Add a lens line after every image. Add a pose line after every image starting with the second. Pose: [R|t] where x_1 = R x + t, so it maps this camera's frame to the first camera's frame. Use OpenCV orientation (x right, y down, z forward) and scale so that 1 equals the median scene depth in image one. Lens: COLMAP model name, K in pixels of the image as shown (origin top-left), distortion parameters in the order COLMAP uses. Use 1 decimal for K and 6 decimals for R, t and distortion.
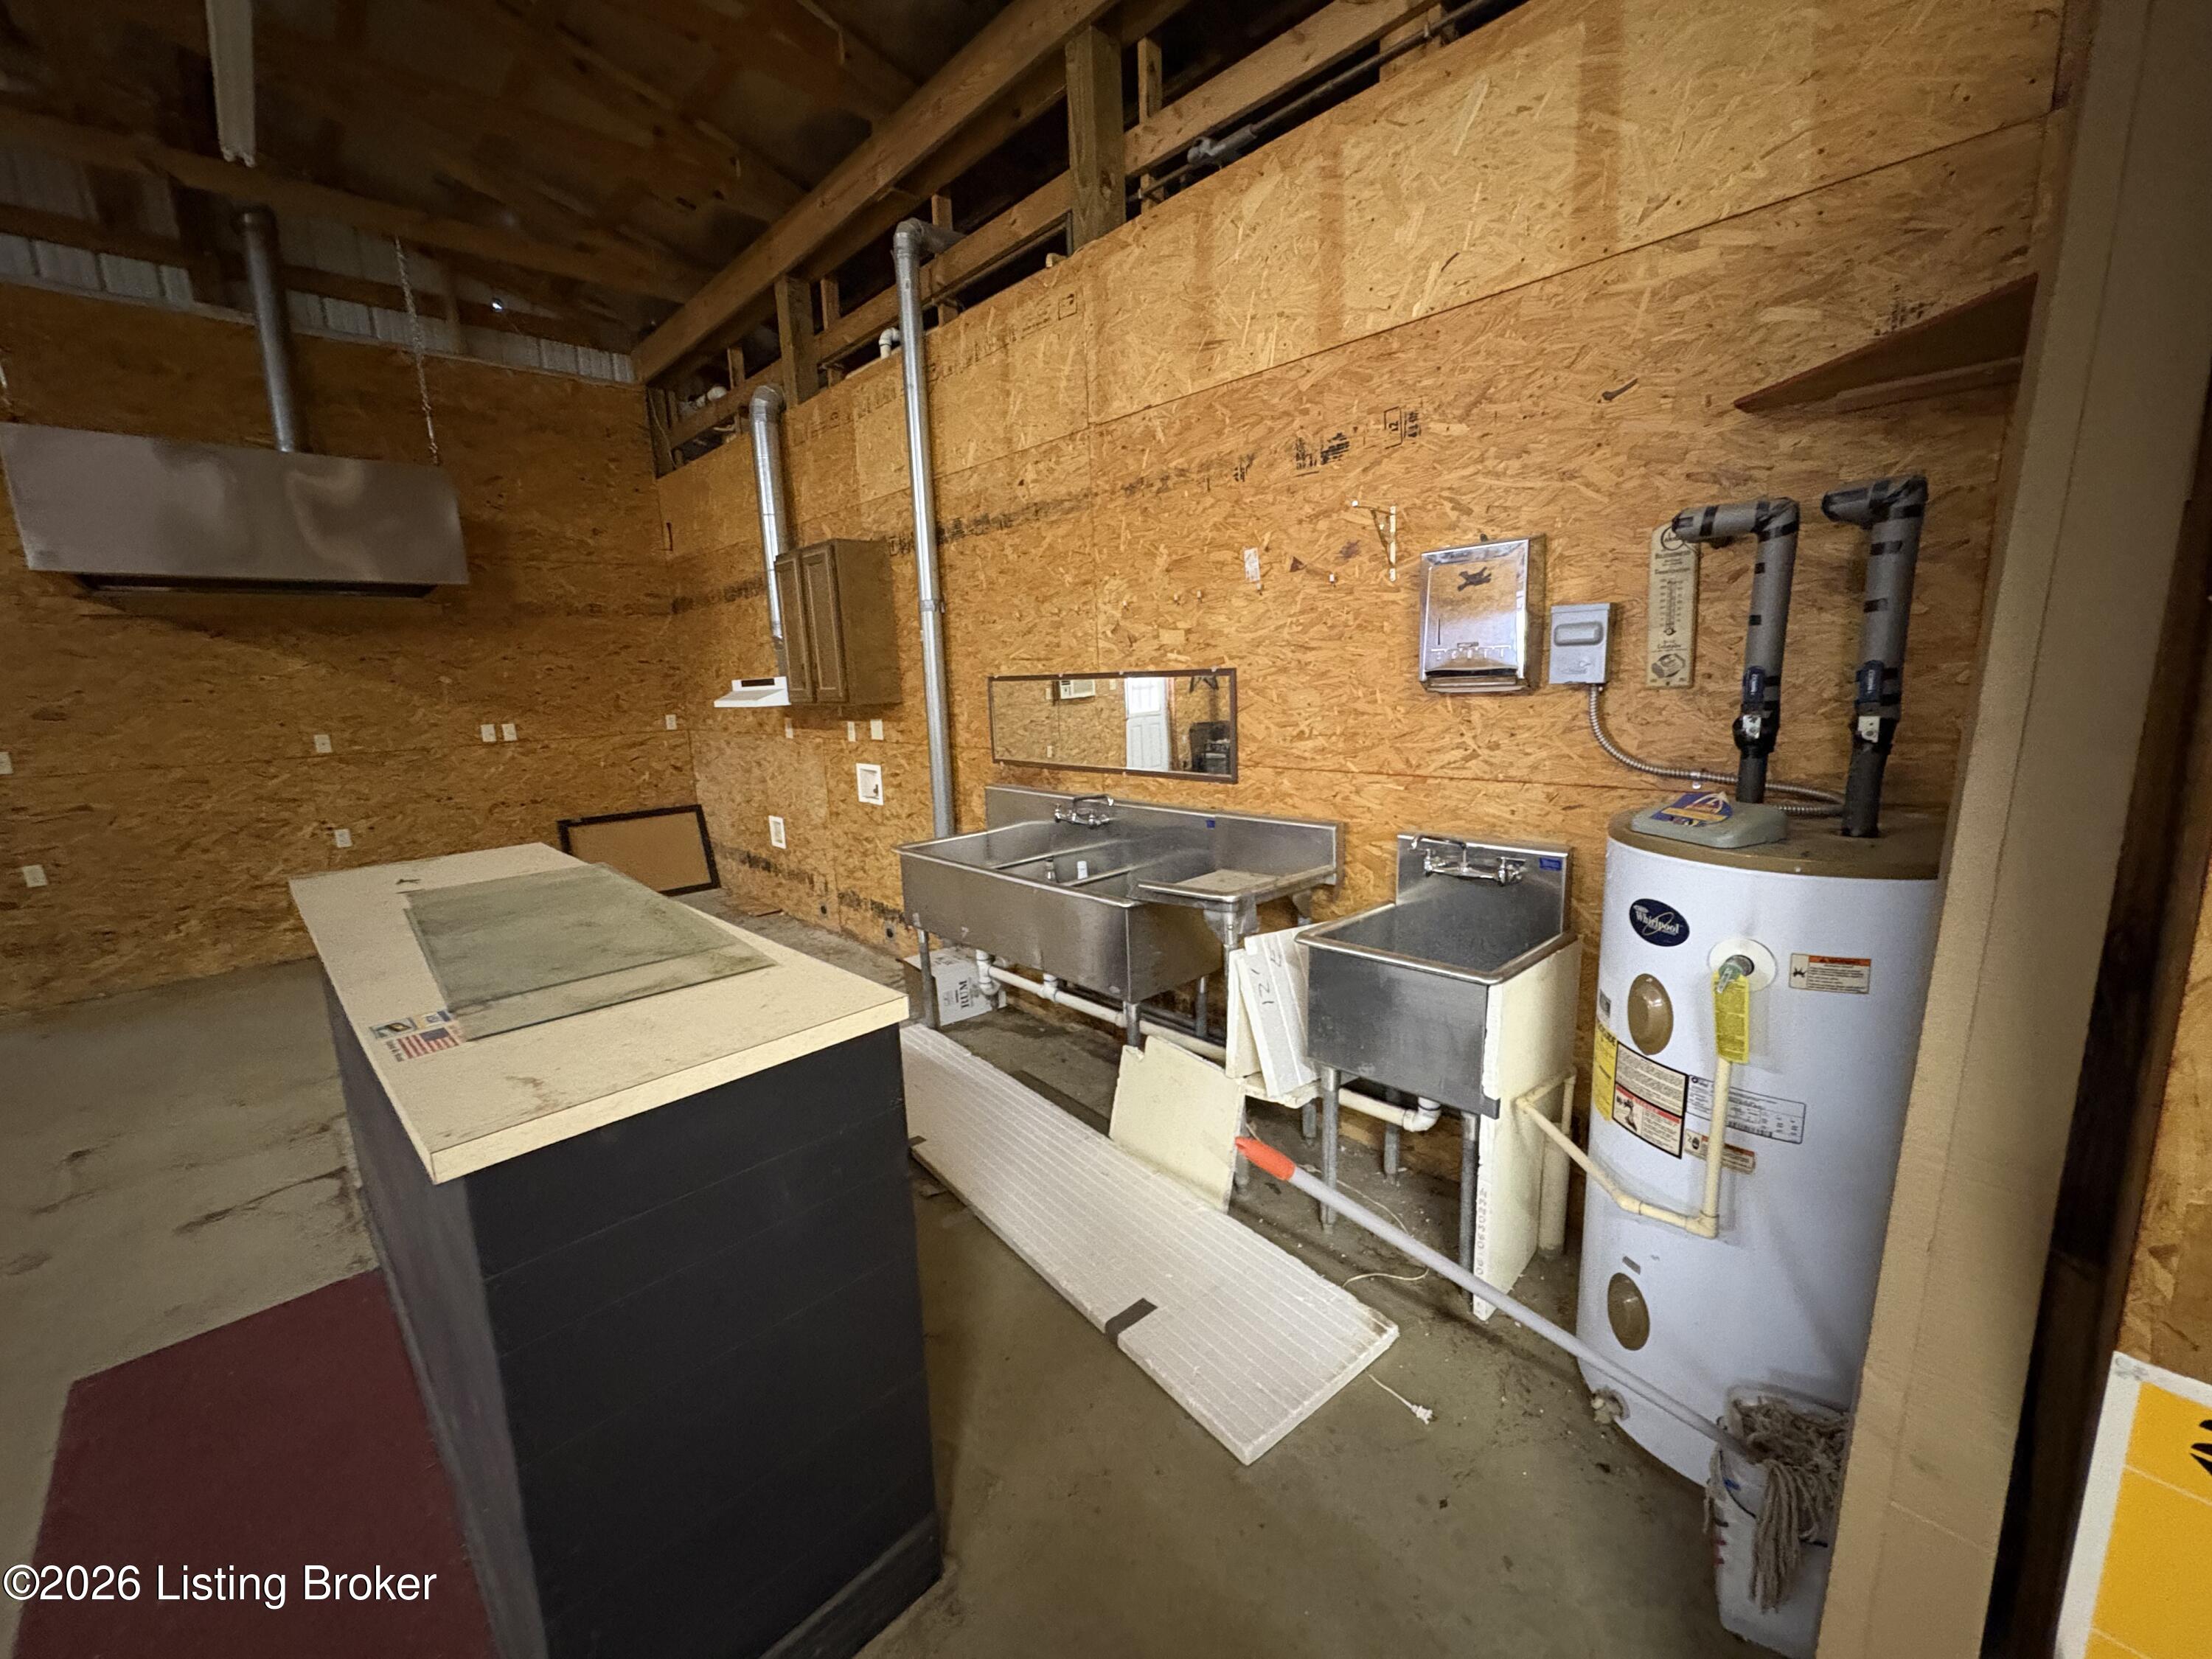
lens RADIAL K [[881.4, 0, 1105.5], [0, 881.4, 830.6], [0, 0, 1]] dist [0.000343, 0.000280]
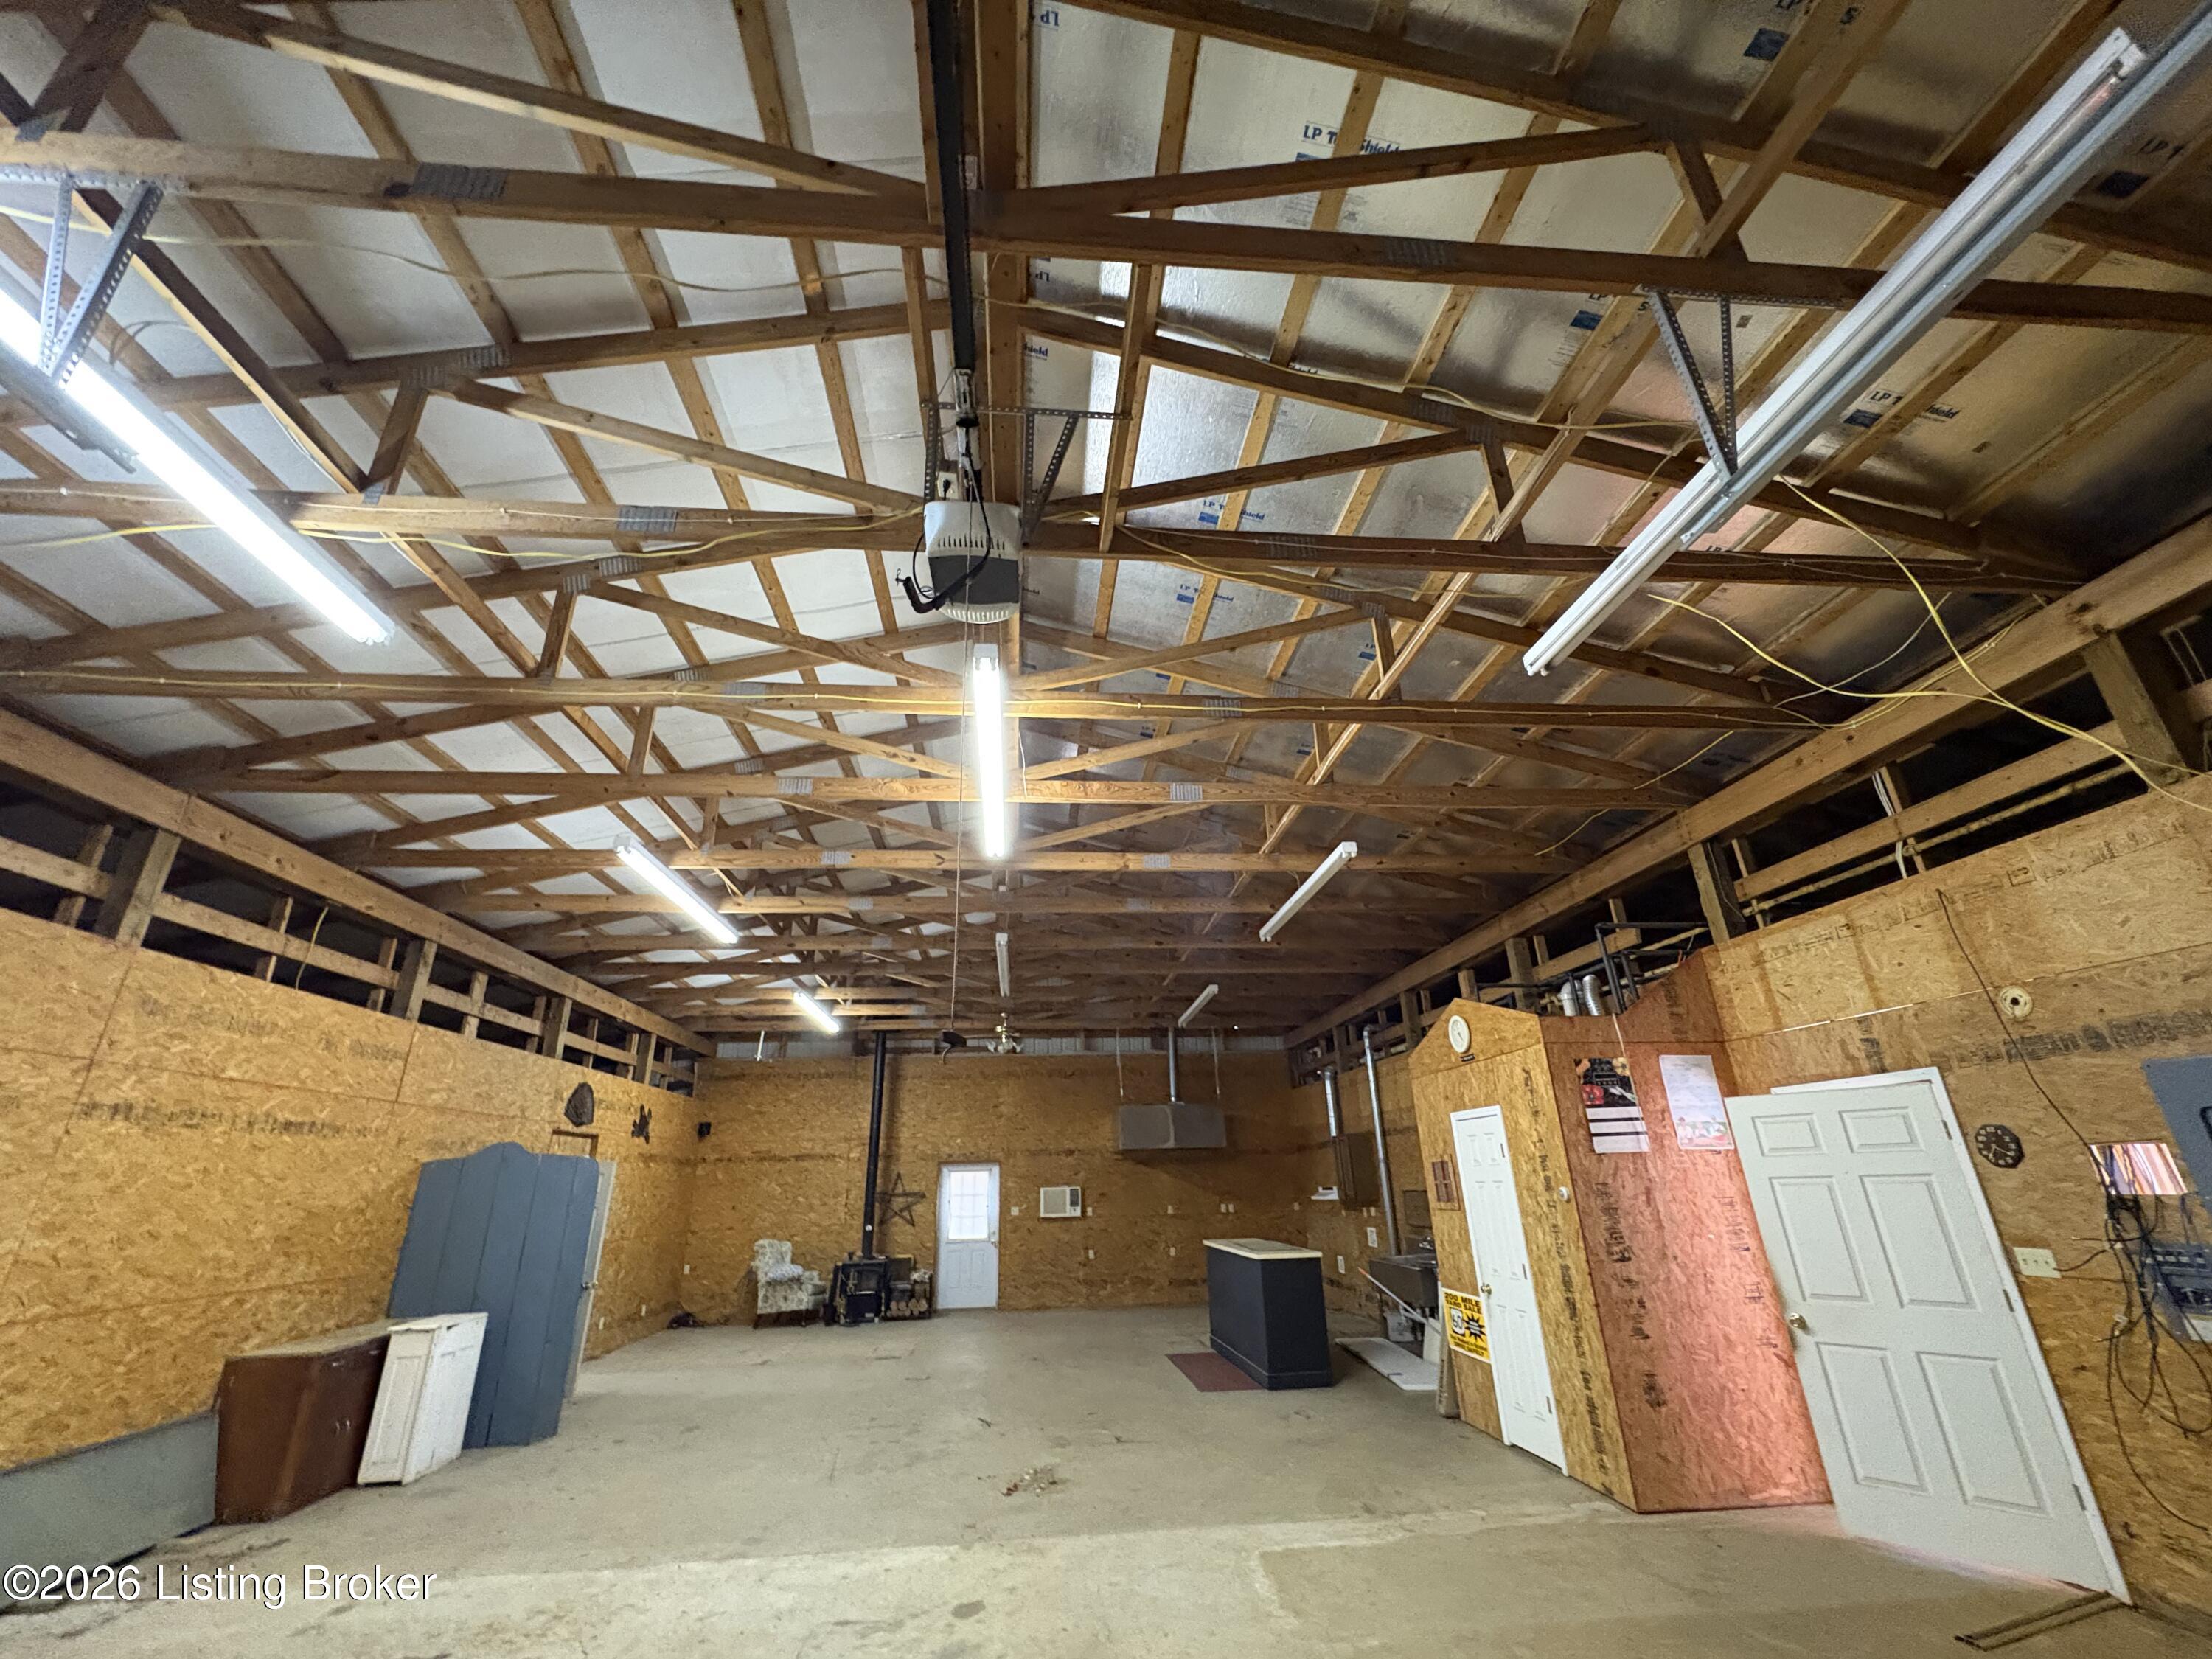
lens RADIAL K [[881.4, 0, 1105.5], [0, 881.4, 830.6], [0, 0, 1]] dist [0.000343, 0.000280]
pose [[0.781996, -0.212702, -0.585866, 0.752986], [-0.119554, 0.871326, -0.475918, 0.198331], [0.611710, 0.442209, 0.655944, -1.385417]]
